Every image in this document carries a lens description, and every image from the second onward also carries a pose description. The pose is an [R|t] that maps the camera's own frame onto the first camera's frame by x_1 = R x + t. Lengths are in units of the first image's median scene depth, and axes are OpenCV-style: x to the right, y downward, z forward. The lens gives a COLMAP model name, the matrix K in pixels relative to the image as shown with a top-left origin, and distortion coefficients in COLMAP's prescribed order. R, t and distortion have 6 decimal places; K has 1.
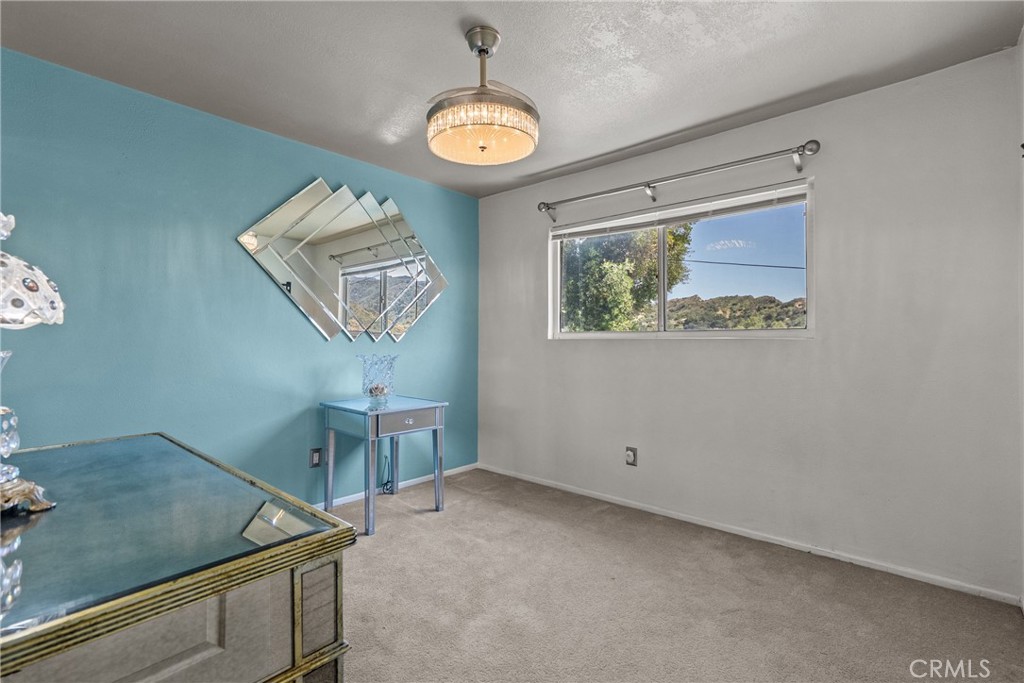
lens RADIAL K [[467.0, 0, 504.9], [0, 467.0, 344.7], [0, 0, 1]] dist [0.001592, 0.001387]
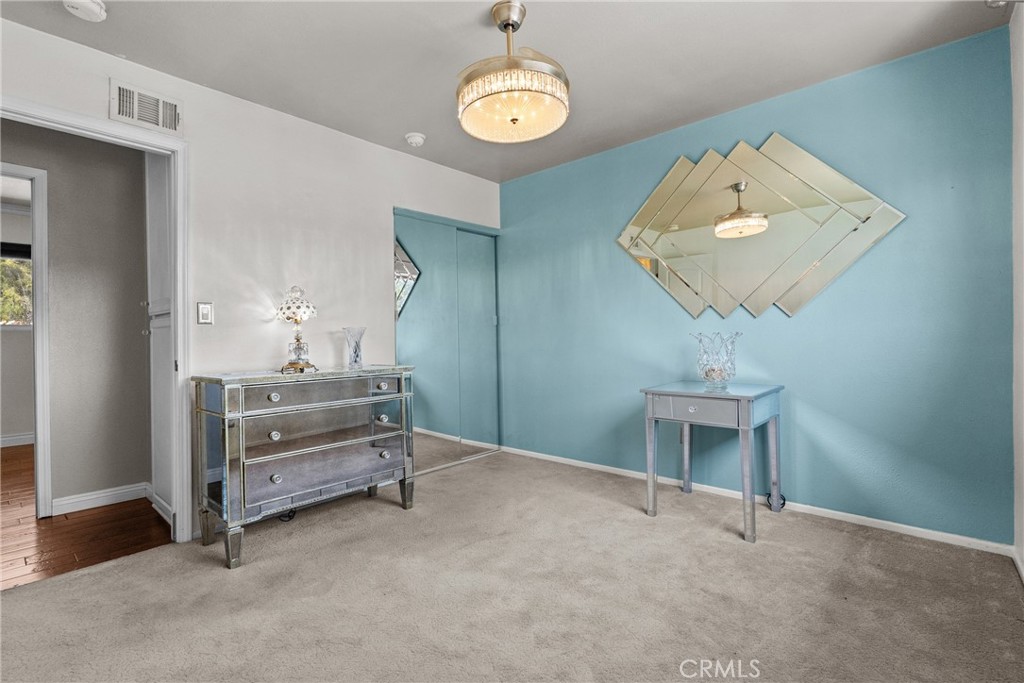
lens RADIAL K [[460.6, 0, 512.0], [0, 460.6, 341.5], [0, 0, 1]] dist [0.000877, 0.000258]
pose [[0.022694, 0.010726, -0.999685, 0.662997], [0.010058, 0.999889, 0.010957, 0.027915], [0.999692, -0.010304, 0.022583, 0.687064]]
